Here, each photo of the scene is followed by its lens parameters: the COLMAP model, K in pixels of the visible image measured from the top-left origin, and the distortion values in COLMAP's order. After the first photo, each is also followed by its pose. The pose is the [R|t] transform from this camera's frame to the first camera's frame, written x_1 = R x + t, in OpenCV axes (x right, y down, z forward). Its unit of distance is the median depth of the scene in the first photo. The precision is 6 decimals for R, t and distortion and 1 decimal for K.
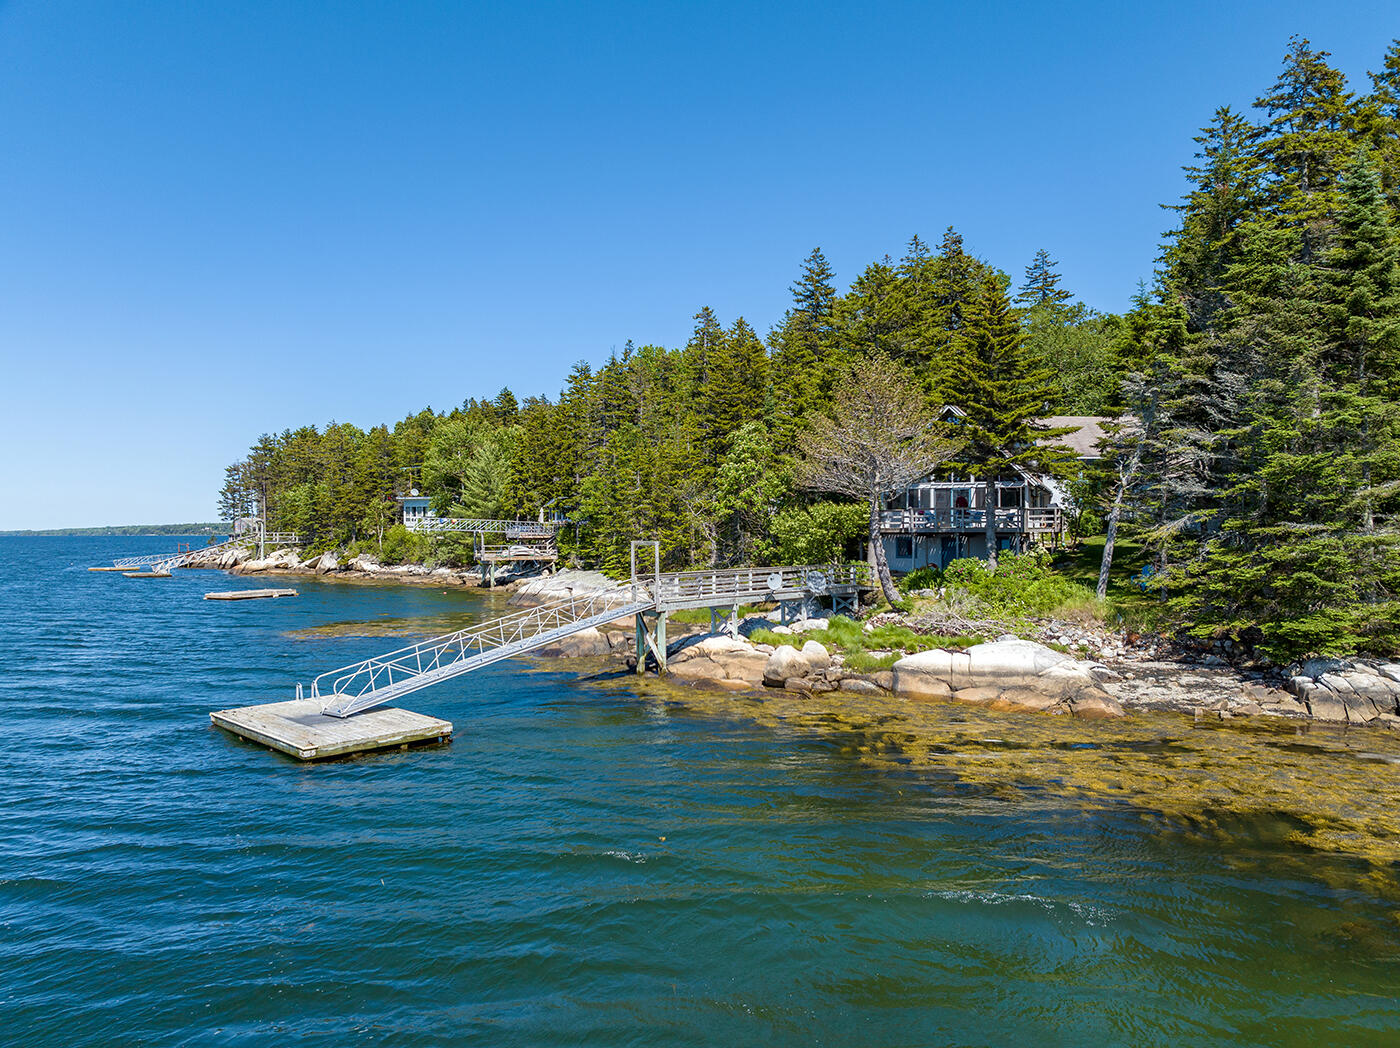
lens RADIAL K [[982.3, 0, 698.7], [0, 982.3, 529.1], [0, 0, 1]] dist [-0.034662, 0.020329]
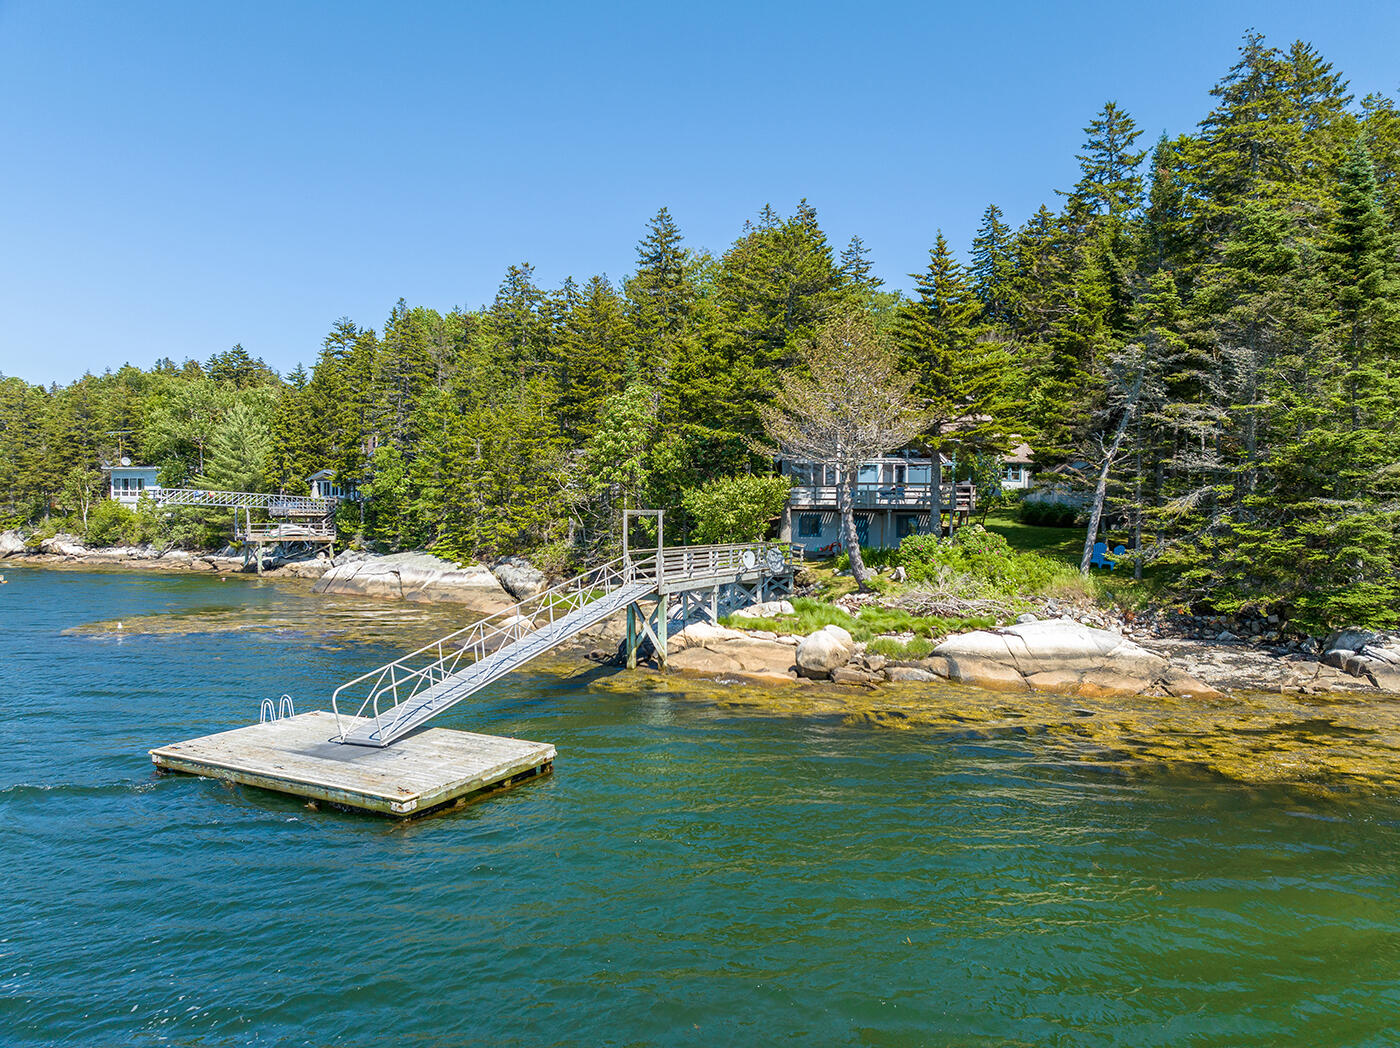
lens RADIAL K [[985.0, 0, 696.4], [0, 985.0, 528.6], [0, 0, 1]] dist [-0.039672, 0.027900]
pose [[0.954300, 0.008819, 0.298719, -0.196149], [-0.012569, 0.999864, 0.010634, 0.014208], [-0.298585, -0.013902, 0.954282, 0.143045]]
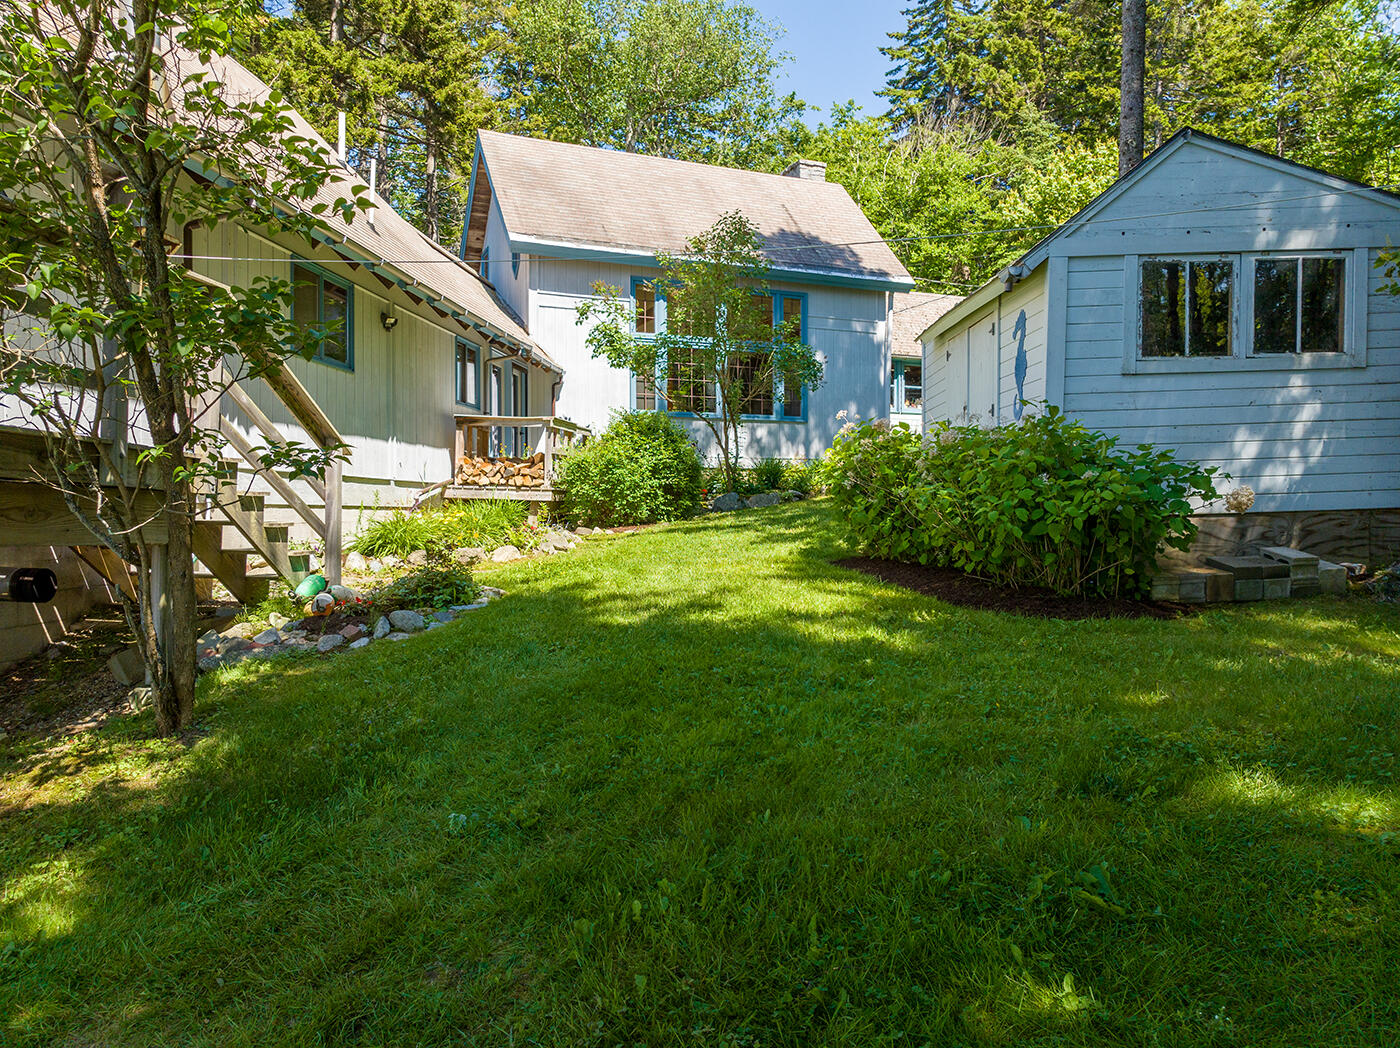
lens RADIAL K [[982.3, 0, 698.7], [0, 982.3, 529.1], [0, 0, 1]] dist [-0.034662, 0.020329]
pose [[0.960421, -0.001673, 0.278546, 0.418462], [-0.003351, 0.999840, 0.017560, 0.005649], [-0.278531, -0.017798, 0.960262, 0.932064]]
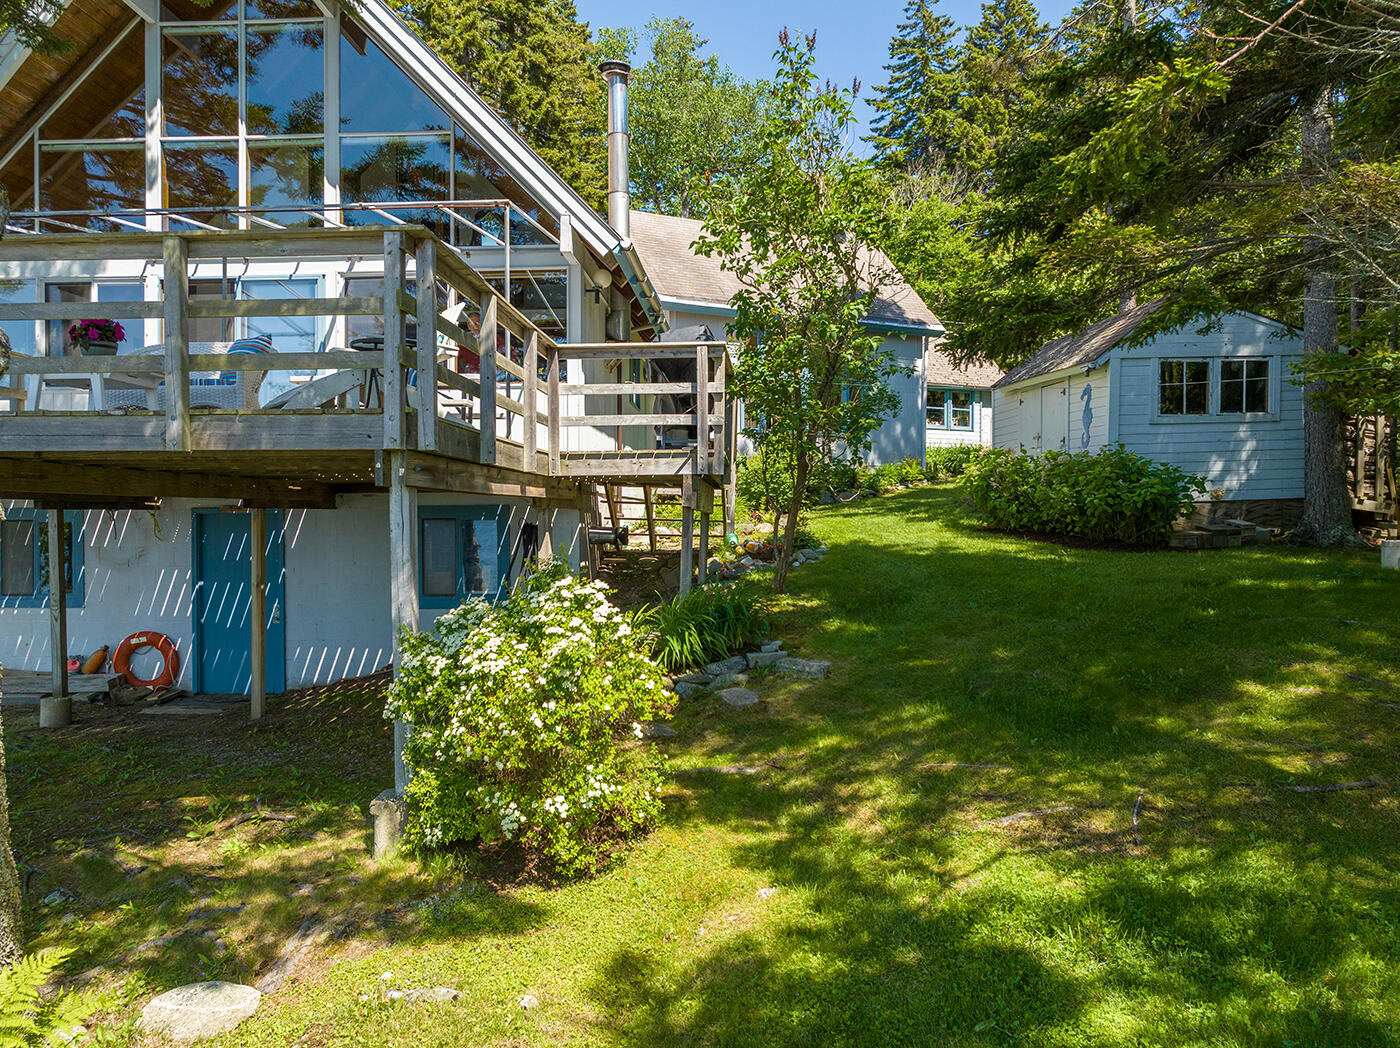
lens RADIAL K [[982.3, 0, 698.7], [0, 982.3, 529.1], [0, 0, 1]] dist [-0.034662, 0.020329]
pose [[0.940748, -0.002245, 0.339098, 0.306921], [-0.003376, 0.999866, 0.015987, 0.009658], [-0.339089, -0.016185, 0.940615, 0.840702]]
